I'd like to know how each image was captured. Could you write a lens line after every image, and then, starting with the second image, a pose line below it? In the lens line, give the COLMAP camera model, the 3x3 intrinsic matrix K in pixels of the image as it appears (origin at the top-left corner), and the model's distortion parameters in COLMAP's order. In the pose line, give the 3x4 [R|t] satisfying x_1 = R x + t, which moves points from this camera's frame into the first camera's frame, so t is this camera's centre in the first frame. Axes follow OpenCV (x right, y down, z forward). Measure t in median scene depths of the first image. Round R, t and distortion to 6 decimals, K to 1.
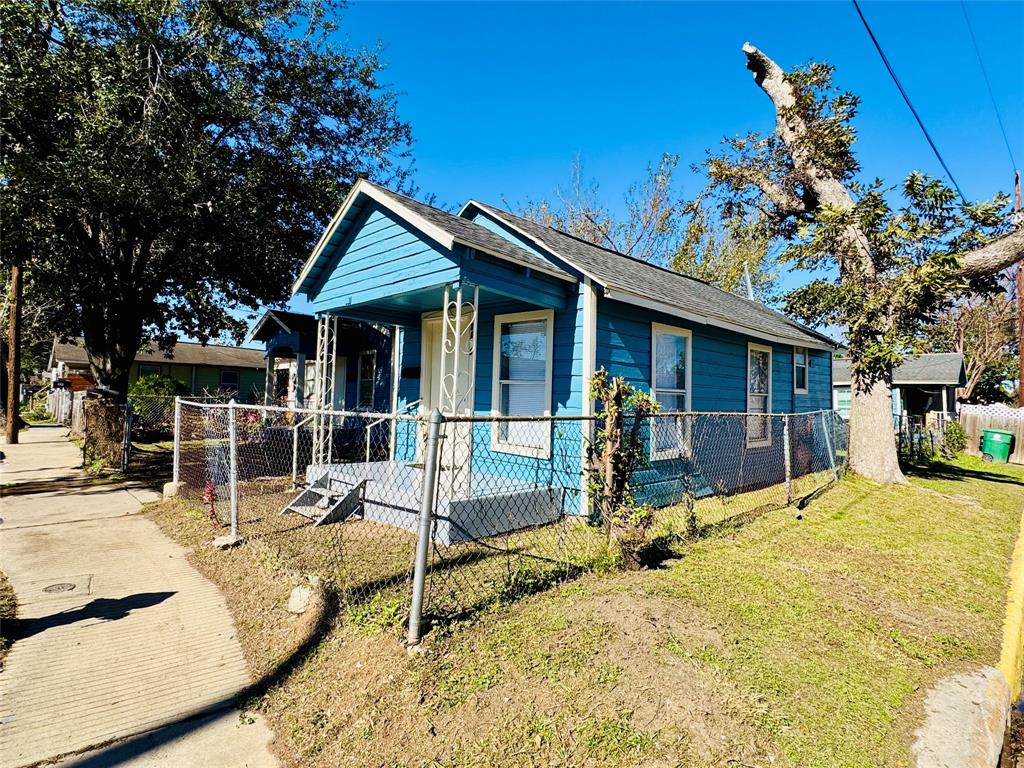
lens RADIAL K [[526.6, 0, 512.3], [0, 526.6, 386.3], [0, 0, 1]] dist [-0.002900, 0.000081]
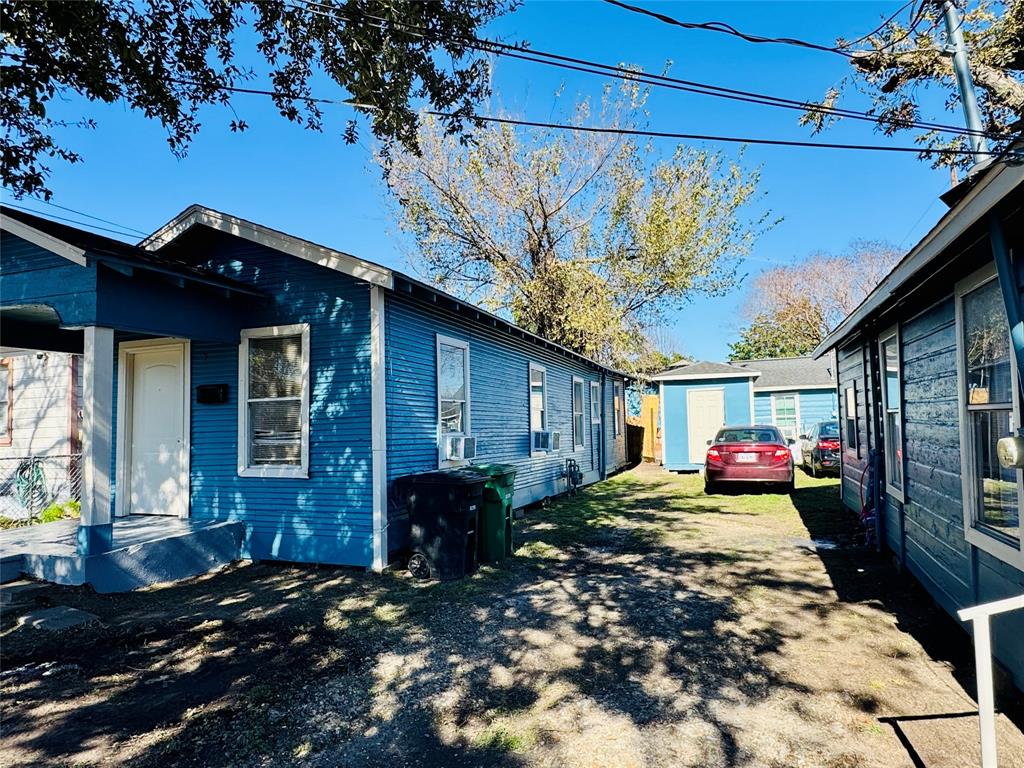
lens RADIAL K [[632.2, 0, 515.7], [0, 632.2, 393.5], [0, 0, 1]] dist [-0.014326, 0.004452]
pose [[0.895166, -0.020987, 0.445239, -0.695894], [0.022975, 0.999736, 0.000931, -0.027237], [-0.445141, 0.009396, 0.895411, 1.043454]]
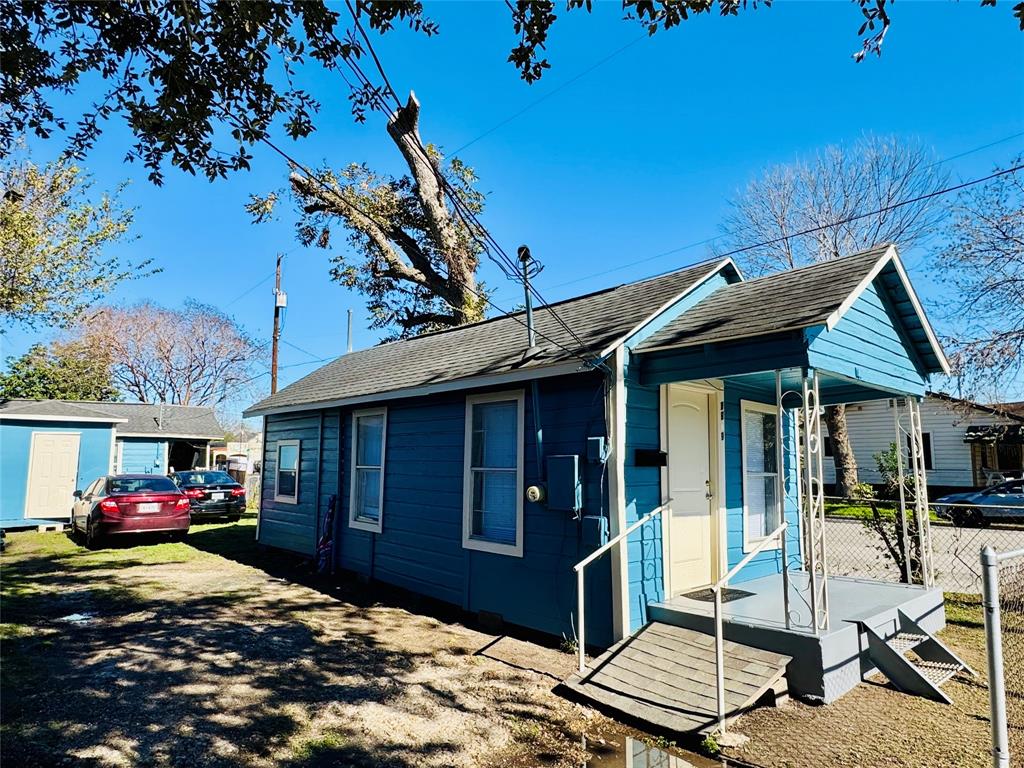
lens RADIAL K [[632.2, 0, 515.7], [0, 632.2, 393.5], [0, 0, 1]] dist [-0.014326, 0.004452]
pose [[0.019863, 0.086287, 0.996072, -1.084108], [-0.041578, 0.995478, -0.085406, -0.040519], [-0.998938, -0.039718, 0.023361, 1.294859]]
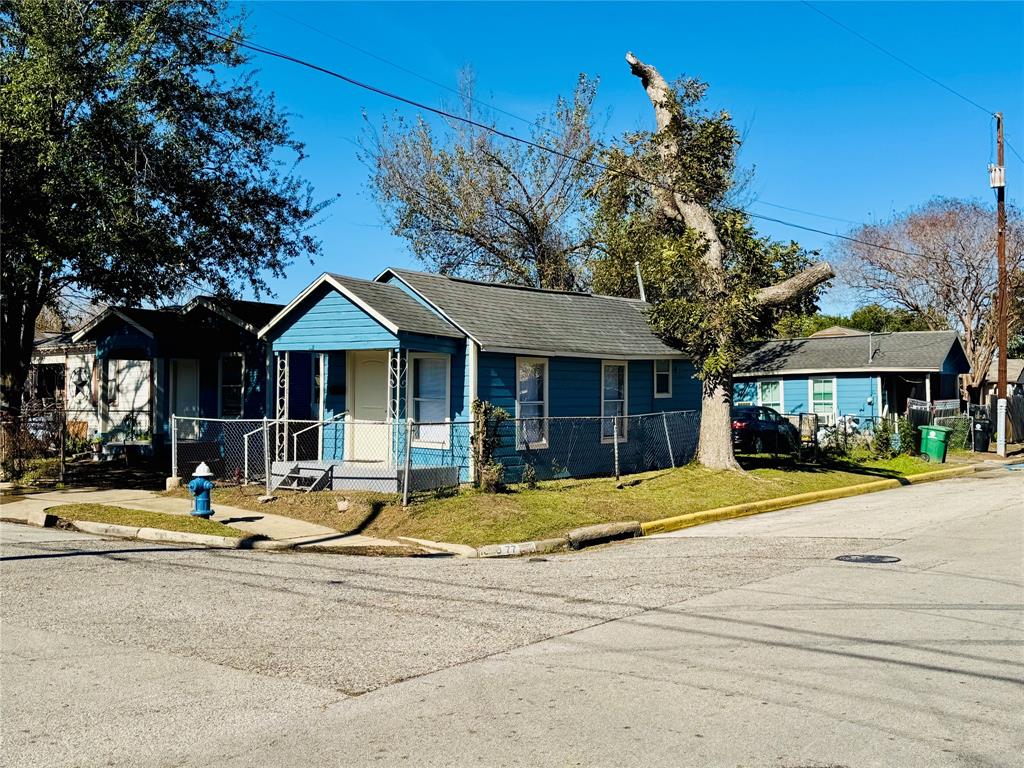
lens RADIAL K [[1098.9, 0, 510.6], [0, 1098.9, 400.9], [0, 0, 1]] dist [0.113577, -0.016604]
pose [[0.988562, -0.019956, 0.149488, -0.199105], [0.014397, 0.999167, 0.038176, -0.108096], [-0.150125, -0.035587, 0.988026, -1.903428]]
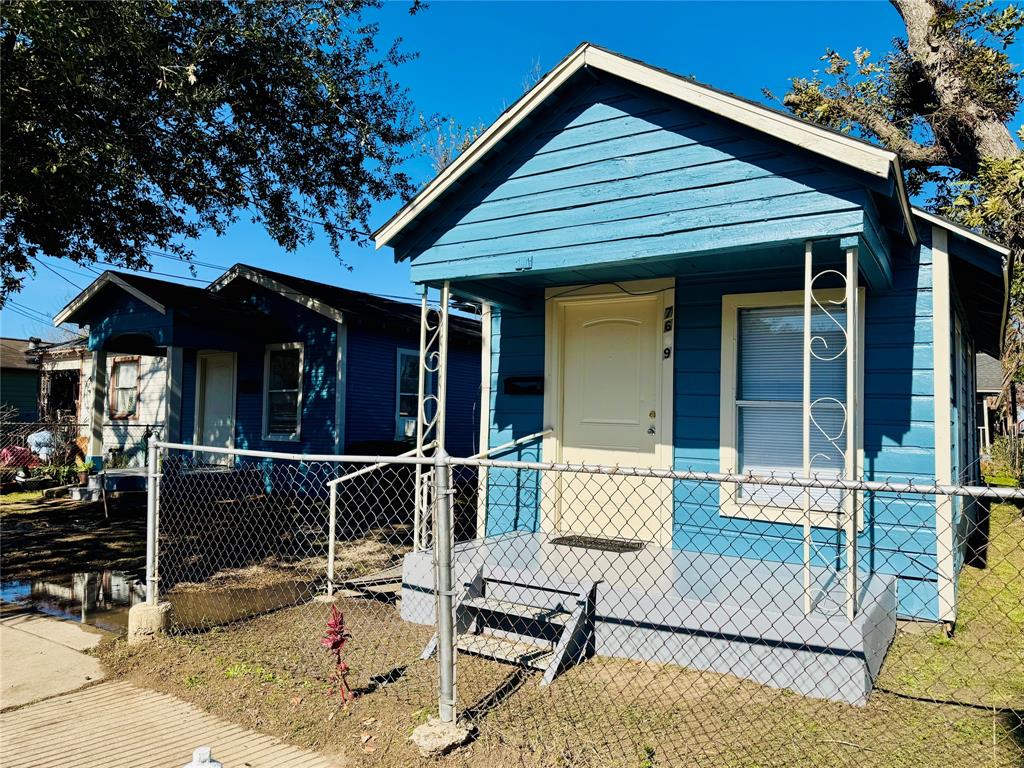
lens RADIAL K [[730.8, 0, 514.8], [0, 730.8, 386.6], [0, 0, 1]] dist [0.099508, -0.145903]
pose [[0.974095, -0.002515, 0.226127, -0.443801], [0.004033, 0.999972, -0.006248, -0.021712], [-0.226105, 0.006998, 0.974078, 0.206701]]
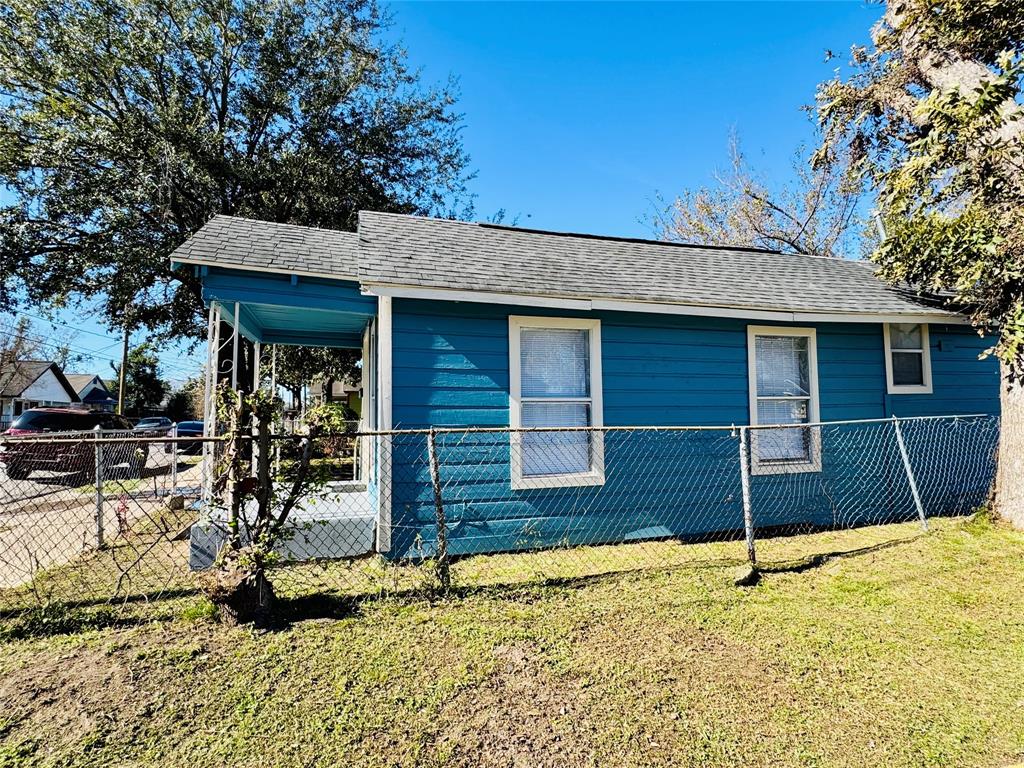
lens RADIAL K [[524.3, 0, 510.0], [0, 524.3, 385.5], [0, 0, 1]] dist [0.000283, 0.000096]
pose [[0.890952, -0.054776, -0.450781, 0.574683], [0.040834, 0.998341, -0.040606, 0.015822], [0.452257, 0.017770, 0.891710, 0.264461]]
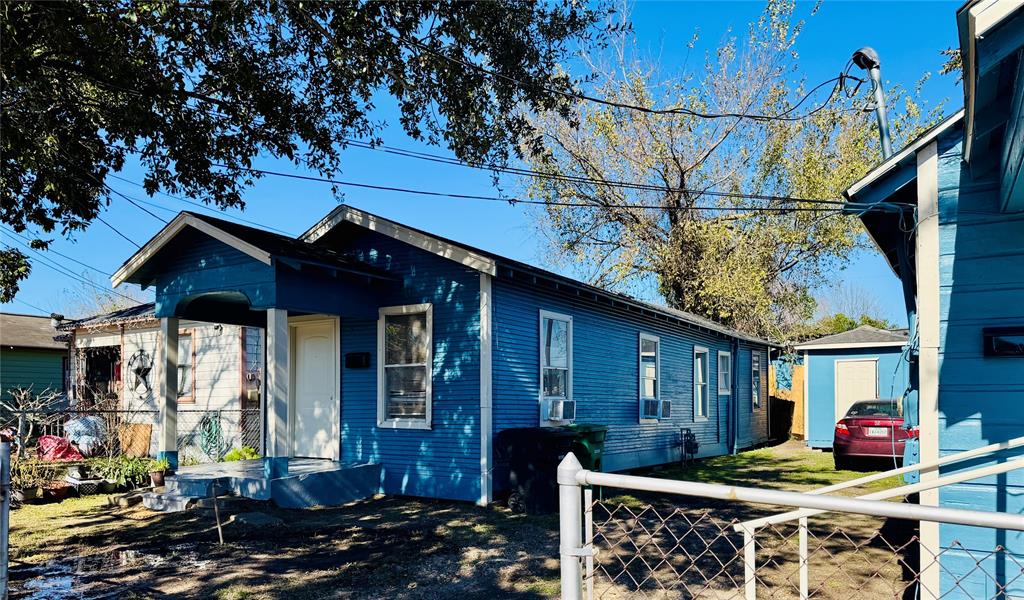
lens RADIAL K [[726.6, 0, 516.0], [0, 726.6, 379.2], [0, 0, 1]] dist [0.049924, -0.002022]
pose [[0.972082, -0.018967, 0.233875, -0.712900], [0.015030, 0.999714, 0.018604, -0.021800], [-0.234161, -0.014570, 0.972089, 0.672401]]
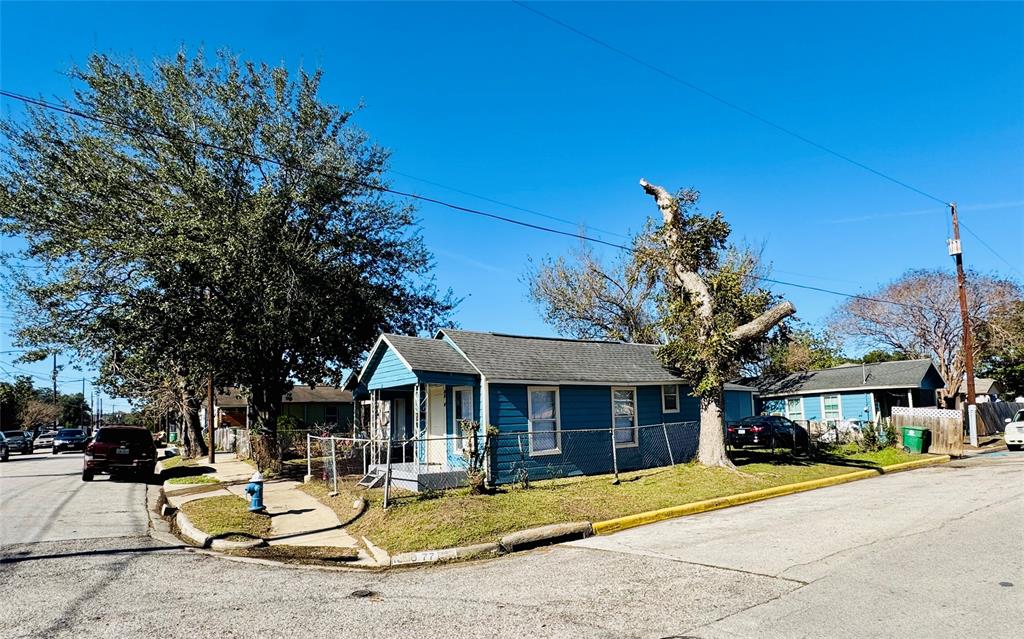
lens RADIAL K [[526.4, 0, 515.1], [0, 526.4, 391.9], [0, 0, 1]] dist [-0.001260, 0.010292]
pose [[0.986158, -0.055685, -0.156181, 0.487982], [0.053287, 0.998389, -0.019500, -0.060238], [0.157015, 0.010908, 0.987536, -0.899131]]
